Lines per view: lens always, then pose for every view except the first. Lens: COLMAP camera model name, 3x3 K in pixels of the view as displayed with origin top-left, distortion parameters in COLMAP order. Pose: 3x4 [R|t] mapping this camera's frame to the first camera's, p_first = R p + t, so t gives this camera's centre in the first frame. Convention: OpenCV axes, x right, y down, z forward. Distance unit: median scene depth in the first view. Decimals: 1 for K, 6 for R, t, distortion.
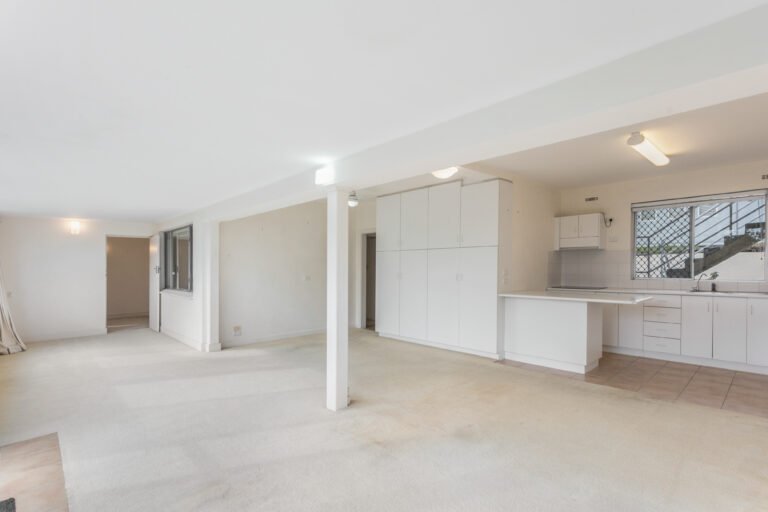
lens RADIAL K [[372.9, 0, 387.6], [0, 372.9, 268.1], [0, 0, 1]] dist [-0.013649, 0.000725]
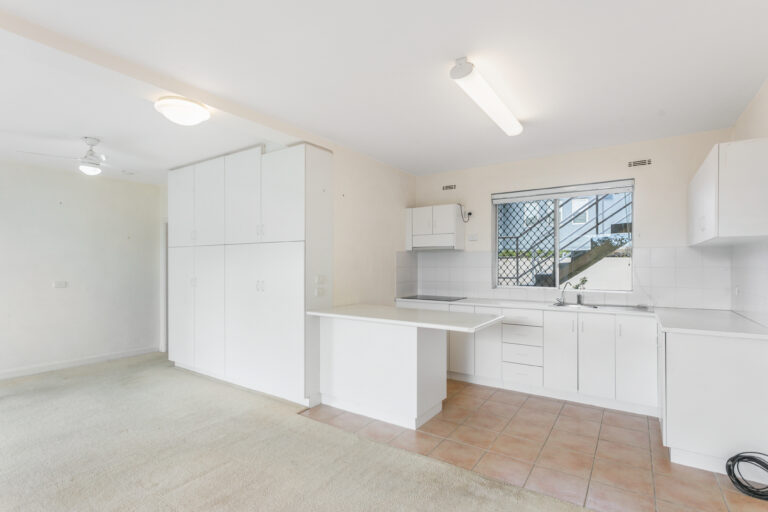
lens RADIAL K [[372.9, 0, 386.5], [0, 372.9, 254.9], [0, 0, 1]] dist [-0.013649, 0.000725]
pose [[0.973579, 0.017899, 0.227649, 0.269424], [-0.009575, 0.999246, -0.037617, -0.009318], [-0.228151, 0.034443, 0.973016, 0.284680]]
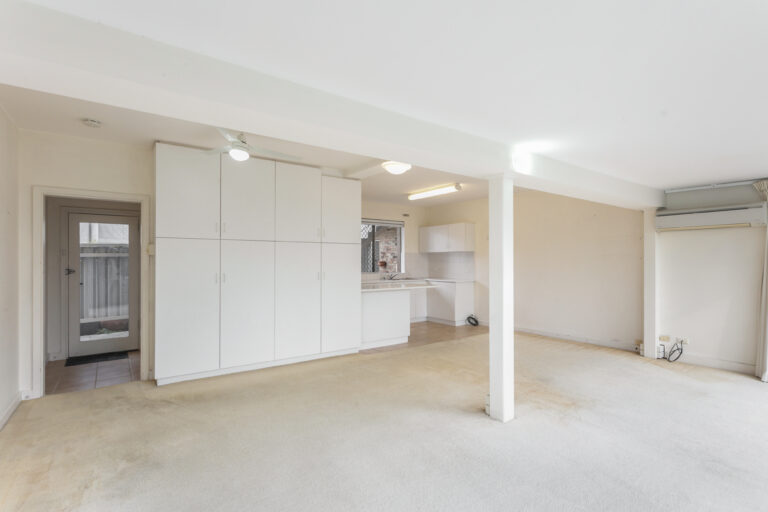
lens RADIAL K [[372.9, 0, 381.8], [0, 372.9, 259.6], [0, 0, 1]] dist [-0.013649, 0.000725]
pose [[0.147176, 0.022792, 0.988848, -0.690641], [0.028161, 0.999233, -0.027223, 0.014942], [-0.988709, 0.031854, 0.146421, 0.734245]]
